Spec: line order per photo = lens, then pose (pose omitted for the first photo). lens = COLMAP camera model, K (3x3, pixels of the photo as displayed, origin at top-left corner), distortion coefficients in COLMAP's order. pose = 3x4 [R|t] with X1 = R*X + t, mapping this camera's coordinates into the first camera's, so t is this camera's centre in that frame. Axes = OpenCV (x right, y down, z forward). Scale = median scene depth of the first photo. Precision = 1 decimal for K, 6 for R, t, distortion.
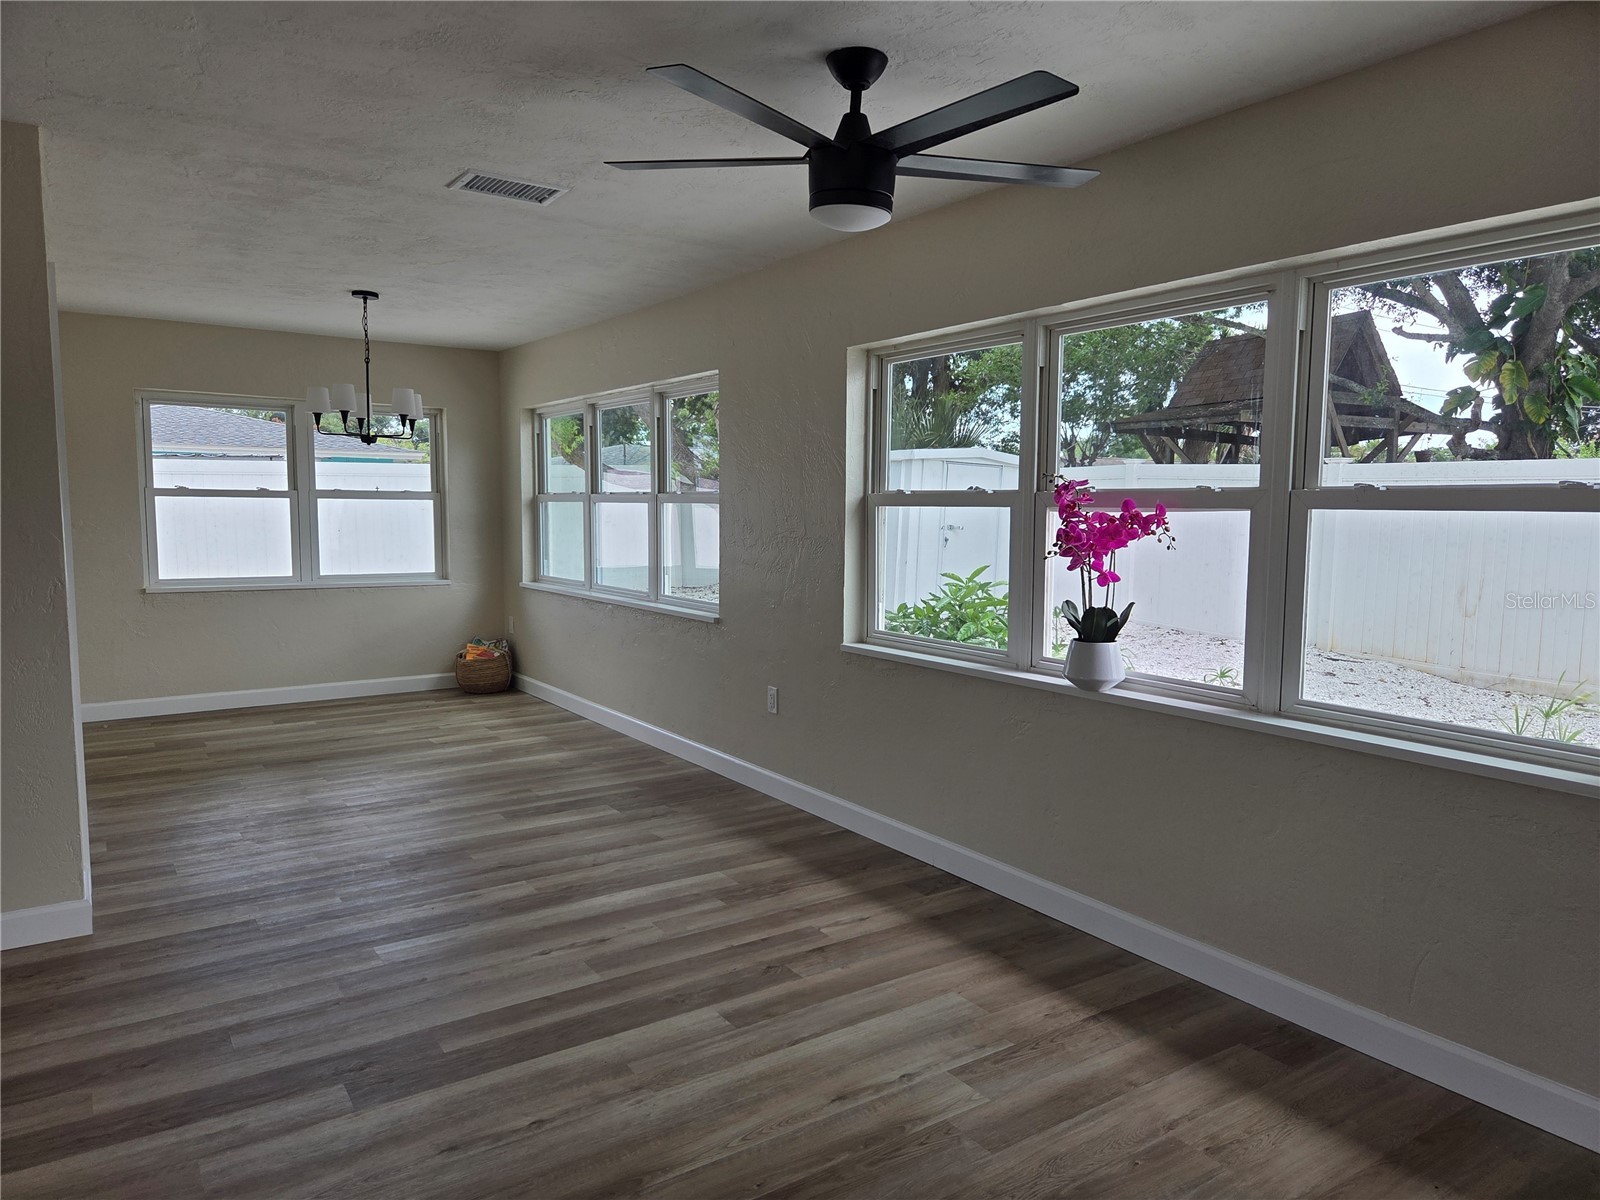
lens RADIAL K [[1069.1, 0, 801.6], [0, 1069.1, 602.1], [0, 0, 1]] dist [0.077671, -0.067194]
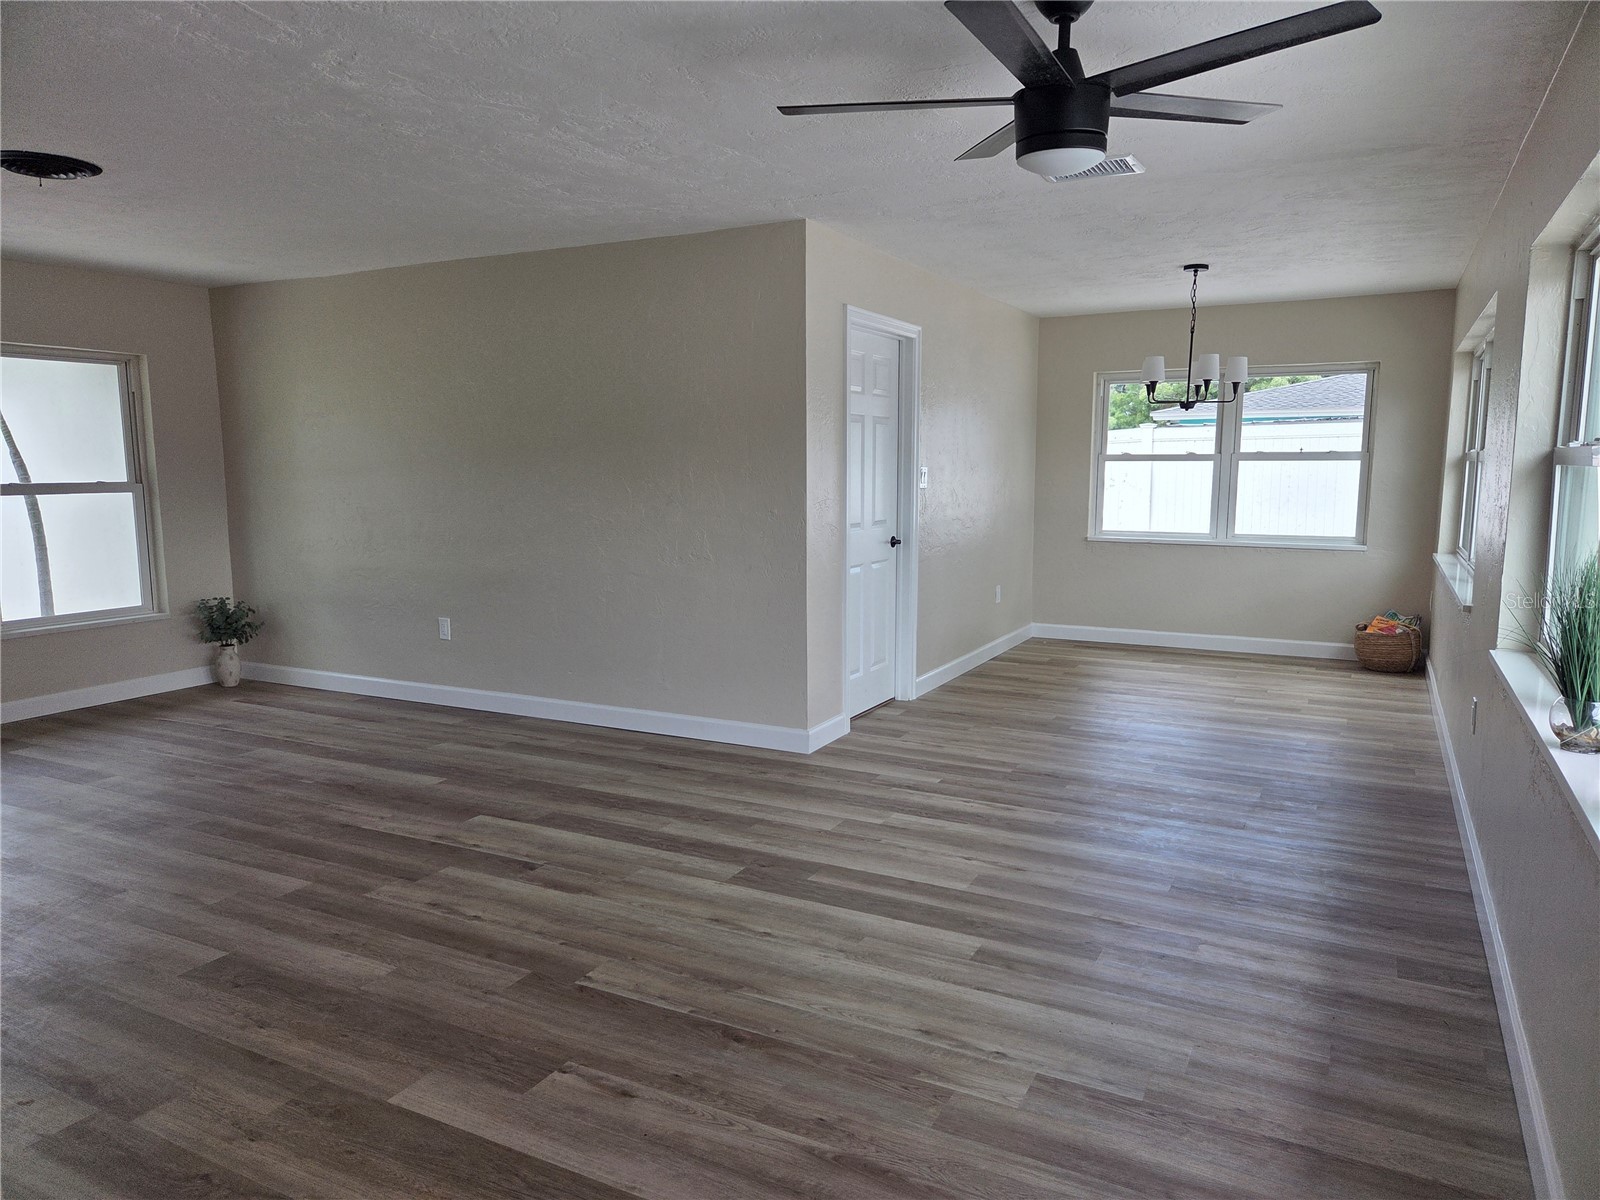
lens RADIAL K [[1069.1, 0, 801.6], [0, 1069.1, 602.1], [0, 0, 1]] dist [0.077671, -0.067194]
pose [[0.471450, 0.105923, -0.875508, 0.631932], [-0.075379, 0.993968, 0.079664, -0.023664], [0.878665, 0.028438, 0.476591, 0.282172]]
